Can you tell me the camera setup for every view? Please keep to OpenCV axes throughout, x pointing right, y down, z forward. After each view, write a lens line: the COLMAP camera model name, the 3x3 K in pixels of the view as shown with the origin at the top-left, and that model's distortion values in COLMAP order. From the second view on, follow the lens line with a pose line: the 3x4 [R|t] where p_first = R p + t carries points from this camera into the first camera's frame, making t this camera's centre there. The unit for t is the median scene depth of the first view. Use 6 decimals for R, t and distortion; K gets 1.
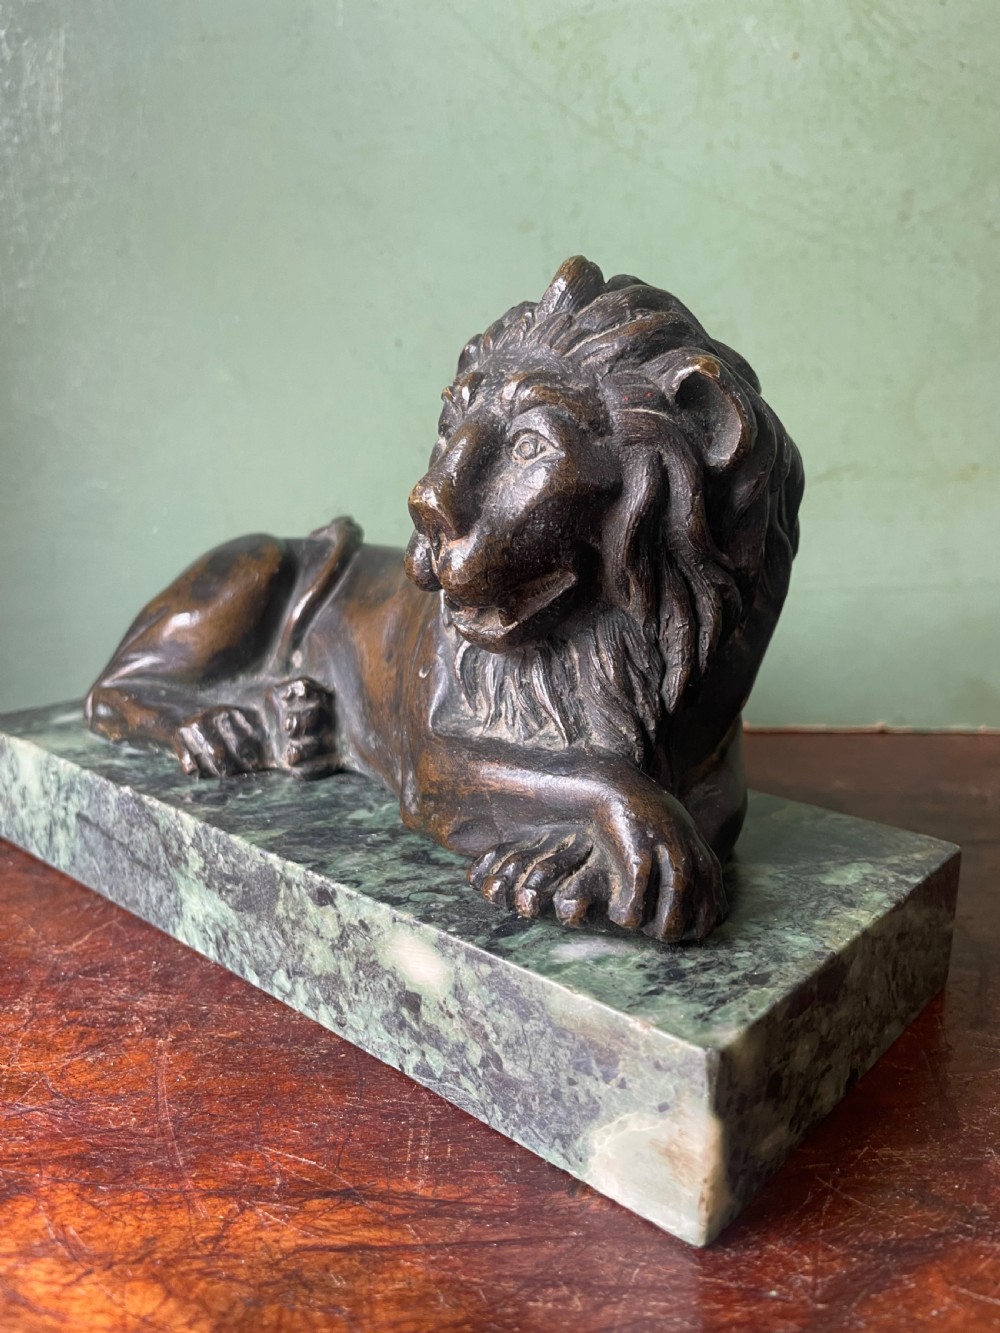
lens RADIAL K [[1052.0, 0, 493.5], [0, 1052.0, 664.5], [0, 0, 1]] dist [0.073094, -0.135683]
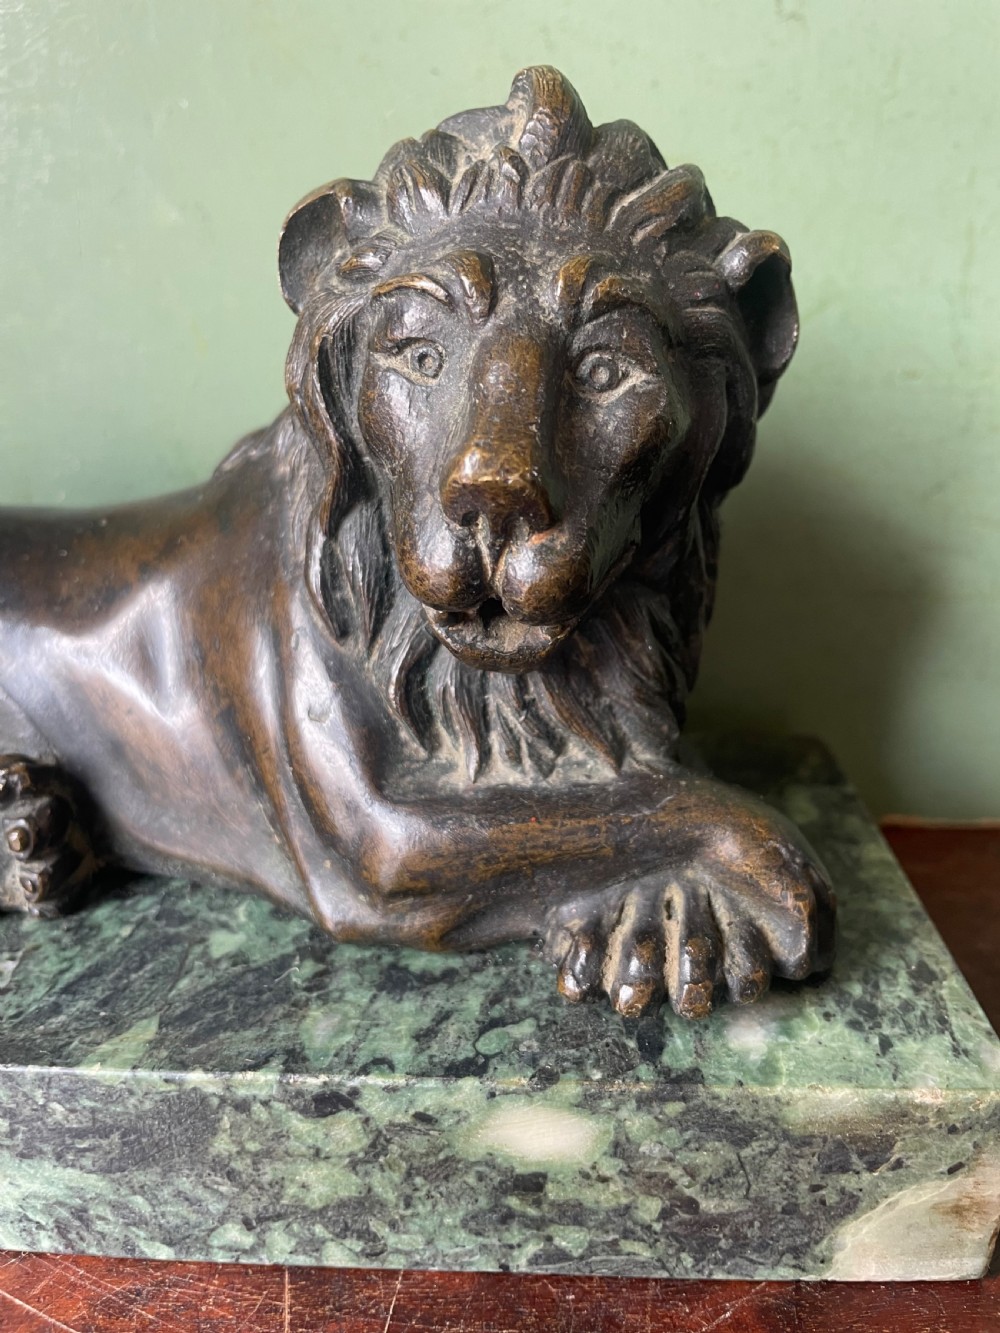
lens RADIAL K [[1066.5, 0, 500.0], [0, 1066.5, 666.5], [0, 0, 1]] dist [0.062013, -0.140169]
pose [[0.765218, -0.241229, 0.596866, -0.409508], [0.149747, 0.968407, 0.199407, -0.151714], [-0.626112, -0.063211, 0.777166, 0.451031]]
